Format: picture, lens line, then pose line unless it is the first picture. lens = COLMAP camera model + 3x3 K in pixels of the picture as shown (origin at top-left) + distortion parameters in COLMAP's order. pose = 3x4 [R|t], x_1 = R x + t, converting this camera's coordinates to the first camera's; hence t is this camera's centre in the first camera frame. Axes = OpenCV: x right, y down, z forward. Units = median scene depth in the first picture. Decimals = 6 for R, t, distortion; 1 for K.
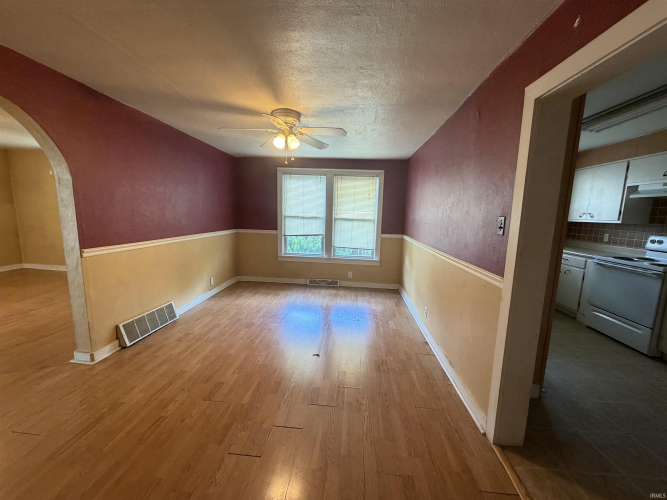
lens RADIAL K [[266.1, 0, 327.9], [0, 266.1, 248.7], [0, 0, 1]] dist [0.000679, 0.000112]
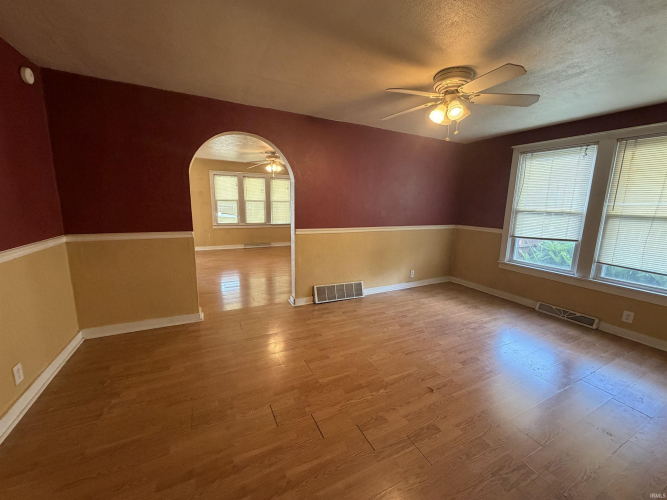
lens RADIAL K [[266.1, 0, 335.9], [0, 266.1, 248.7], [0, 0, 1]] dist [0.000679, 0.000112]
pose [[0.530120, 0.127981, -0.838209, 0.242427], [-0.121293, 0.989823, 0.074420, -0.012465], [0.839202, 0.062217, 0.540248, 0.204051]]
